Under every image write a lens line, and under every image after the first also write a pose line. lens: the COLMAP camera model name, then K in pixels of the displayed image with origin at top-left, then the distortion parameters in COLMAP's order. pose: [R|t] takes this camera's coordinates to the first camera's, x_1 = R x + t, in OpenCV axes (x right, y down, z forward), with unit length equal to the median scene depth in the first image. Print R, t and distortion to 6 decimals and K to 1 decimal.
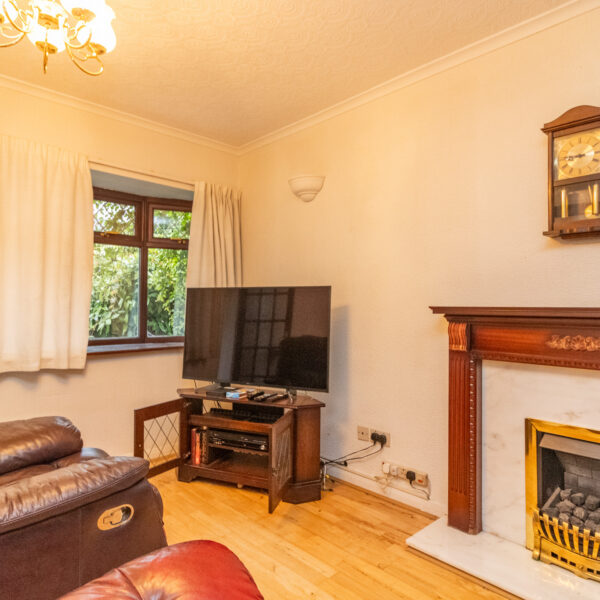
lens RADIAL K [[439.6, 0, 304.7], [0, 439.6, 294.8], [0, 0, 1]] dist [0.010060, -0.003422]
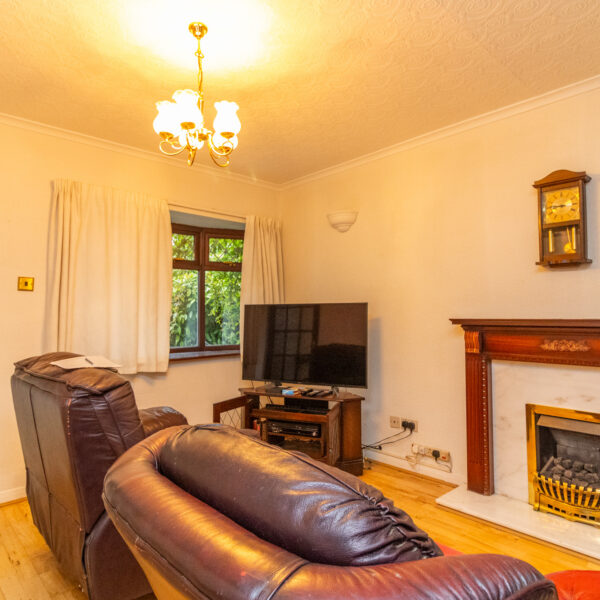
lens RADIAL K [[439.6, 0, 304.7], [0, 439.6, 294.8], [0, 0, 1]] dist [0.010060, -0.003422]
pose [[0.999887, -0.013519, -0.006516, -0.110728], [0.013394, 0.999733, -0.018835, -0.021192], [0.006768, 0.018746, 0.999801, -0.246704]]
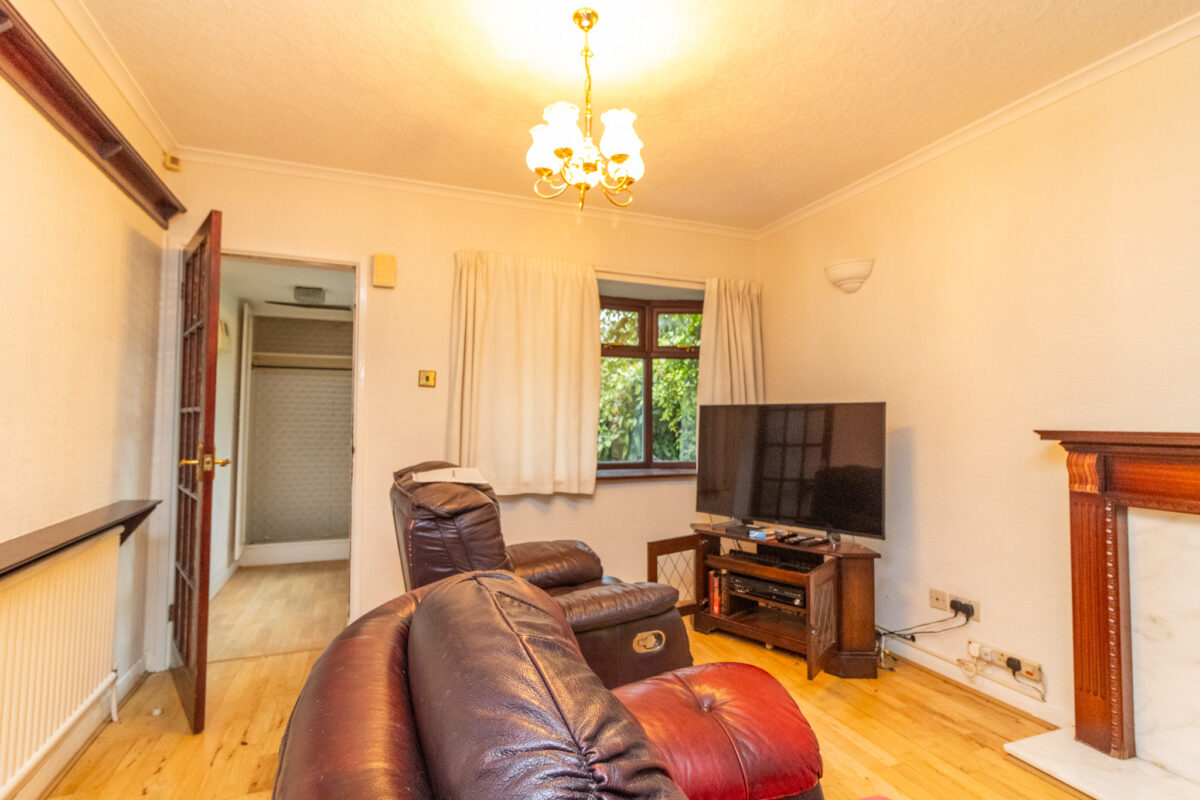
lens RADIAL K [[594.0, 0, 606.1], [0, 594.0, 392.7], [0, 0, 1]] dist [0.008237, -0.000345]
pose [[0.925543, -0.018118, -0.378208, 0.000808], [0.008865, 0.999618, -0.026194, -0.013331], [0.378538, 0.020891, 0.925350, -0.158375]]
